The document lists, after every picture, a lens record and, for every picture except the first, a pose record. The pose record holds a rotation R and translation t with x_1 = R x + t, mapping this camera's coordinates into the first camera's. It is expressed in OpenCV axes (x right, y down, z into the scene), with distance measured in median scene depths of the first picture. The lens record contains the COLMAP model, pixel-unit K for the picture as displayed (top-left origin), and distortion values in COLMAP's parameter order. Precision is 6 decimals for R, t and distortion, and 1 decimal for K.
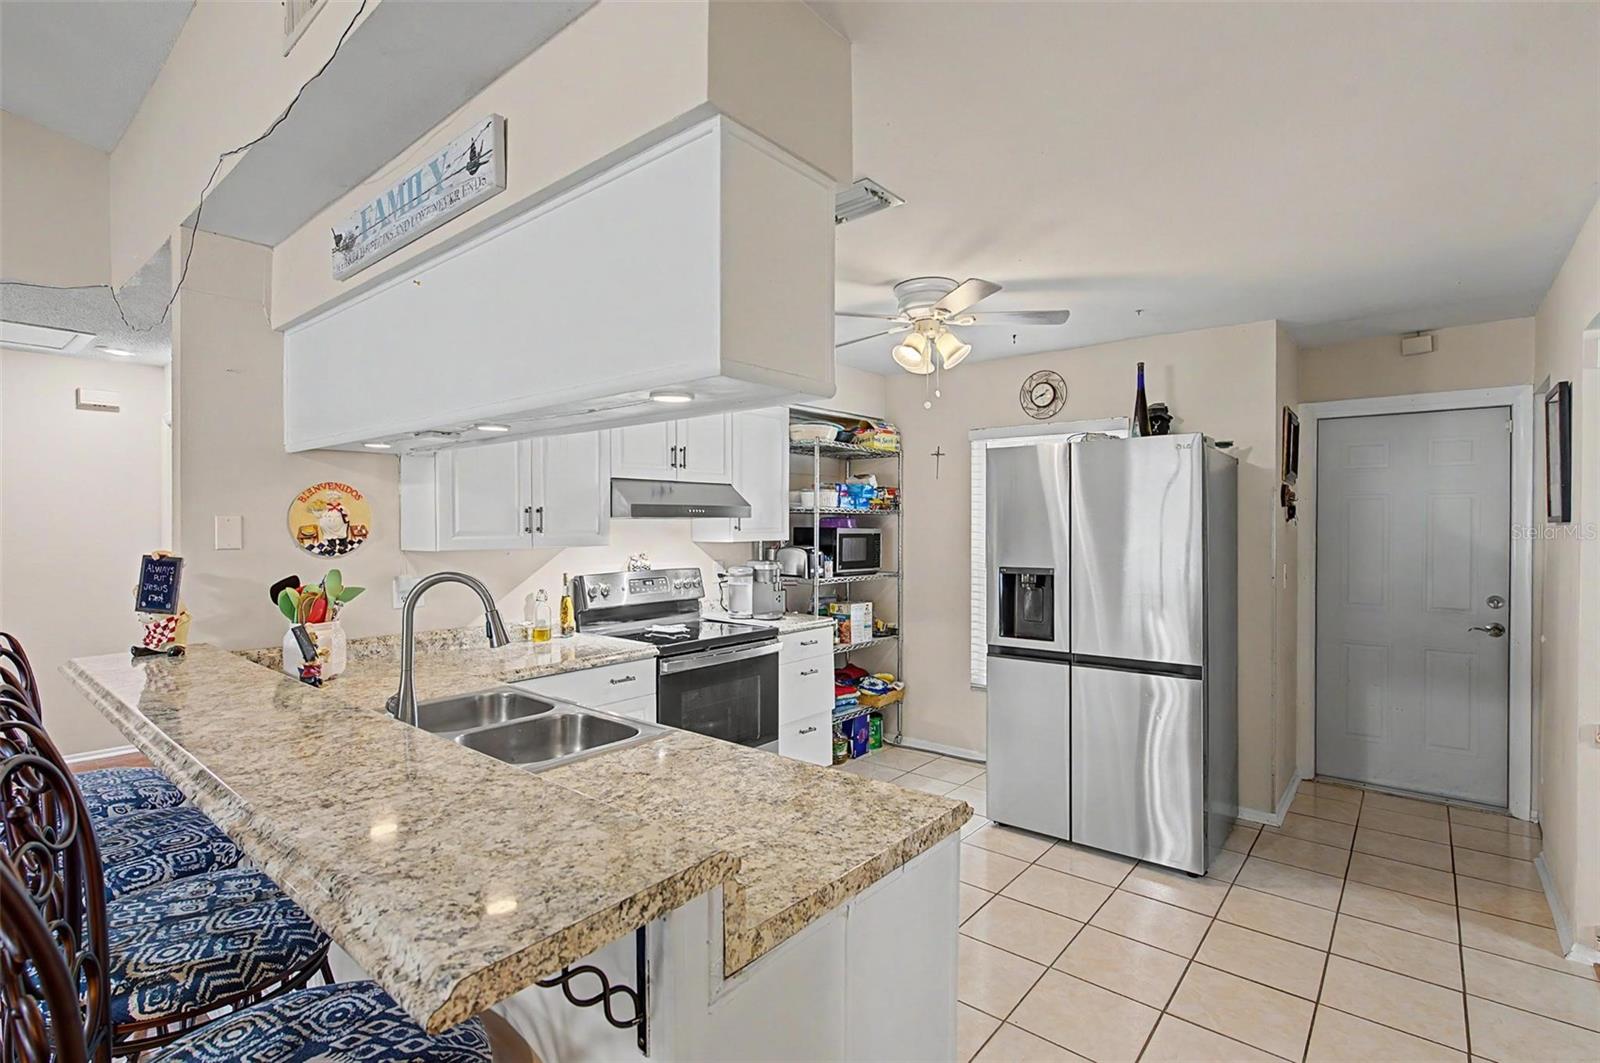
lens RADIAL K [[745.2, 0, 796.3], [0, 745.2, 526.7], [0, 0, 1]] dist [-0.000523, -0.000775]
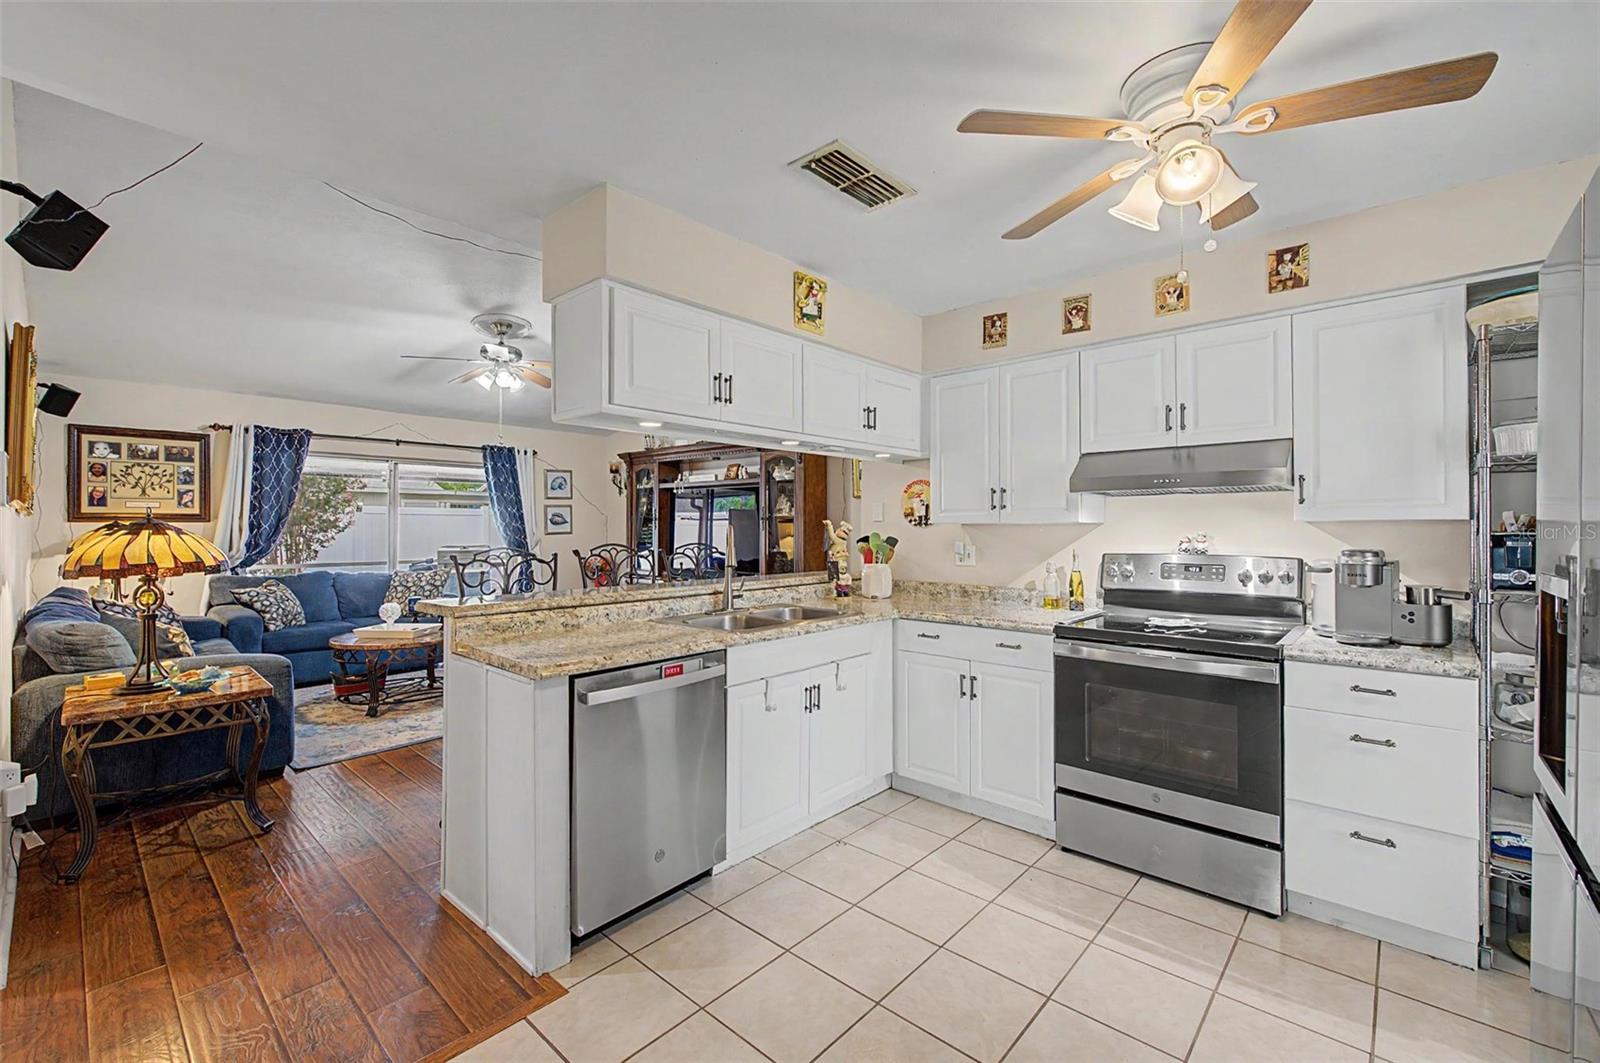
lens RADIAL K [[662.5, 0, 800.3], [0, 662.5, 520.4], [0, 0, 1]] dist [0.003171, -0.003852]
pose [[-0.037912, -0.007937, -0.999250, 0.638704], [-0.003189, 0.999964, -0.007821, 0.030703], [0.999276, 0.002890, -0.037936, 0.649142]]
